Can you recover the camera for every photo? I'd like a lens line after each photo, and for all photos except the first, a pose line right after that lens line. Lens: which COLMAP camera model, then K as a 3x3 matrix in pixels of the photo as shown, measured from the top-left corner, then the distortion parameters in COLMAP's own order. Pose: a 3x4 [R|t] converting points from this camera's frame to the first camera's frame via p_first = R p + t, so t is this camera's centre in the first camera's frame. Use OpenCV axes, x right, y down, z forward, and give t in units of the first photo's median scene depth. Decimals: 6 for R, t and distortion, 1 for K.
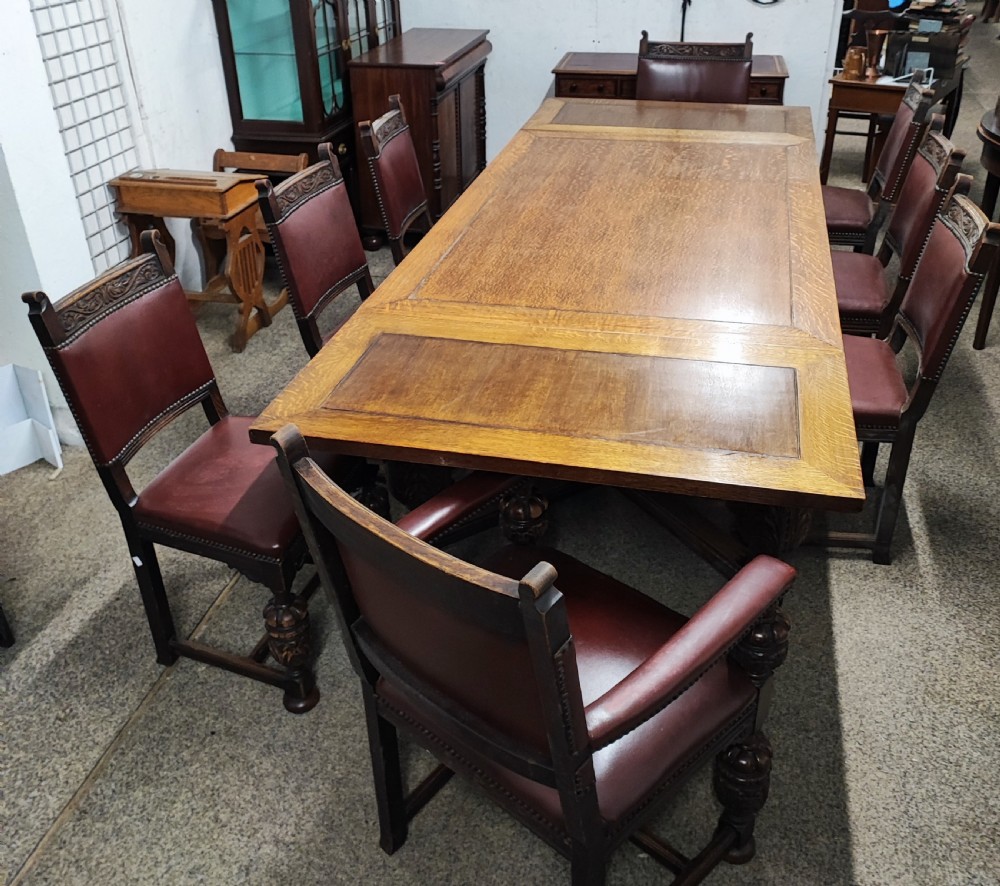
lens RADIAL K [[974.1, 0, 501.7], [0, 974.1, 380.9], [0, 0, 1]] dist [0.077863, -0.105012]
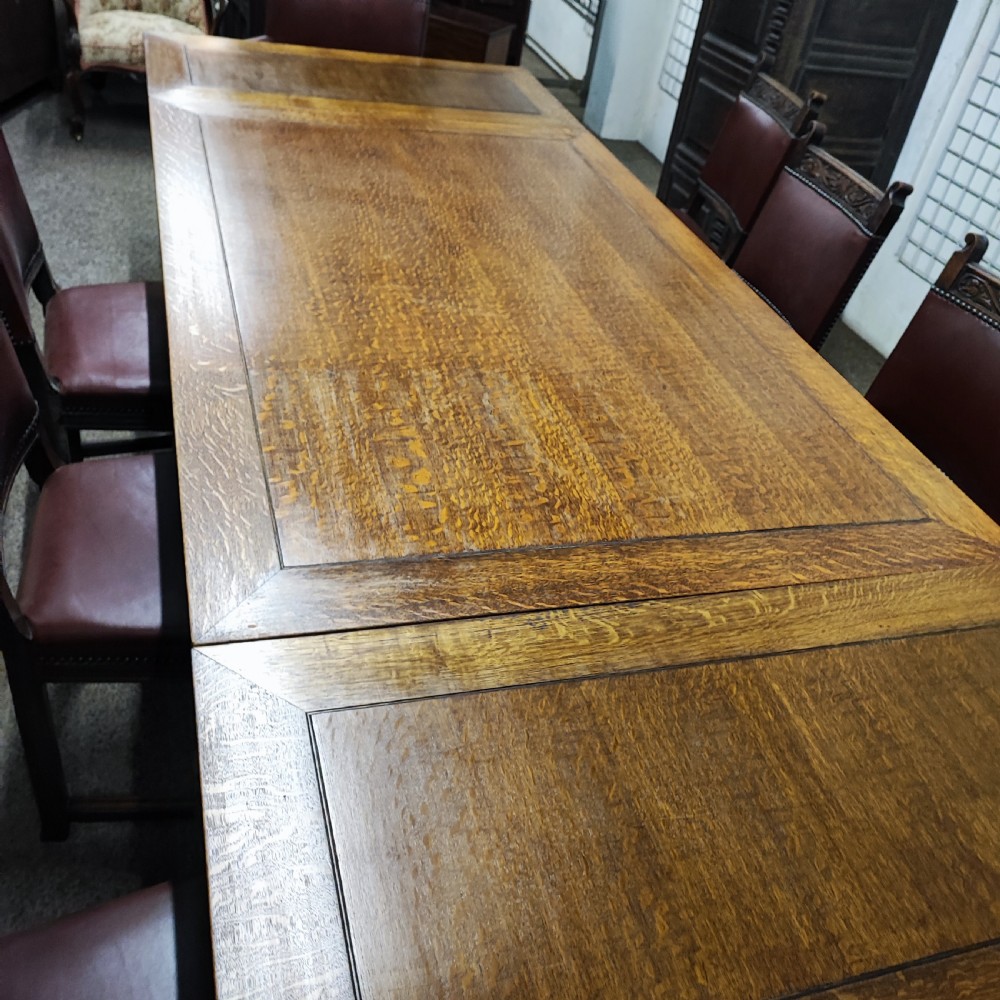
lens RADIAL K [[978.0, 0, 498.6], [0, 978.0, 495.6], [0, 0, 1]] dist [0.032025, -0.021565]
pose [[-0.853801, 0.212931, -0.475062, 0.569298], [-0.362021, 0.412930, 0.835721, -0.809700], [0.374118, 0.885522, -0.275475, 1.658625]]
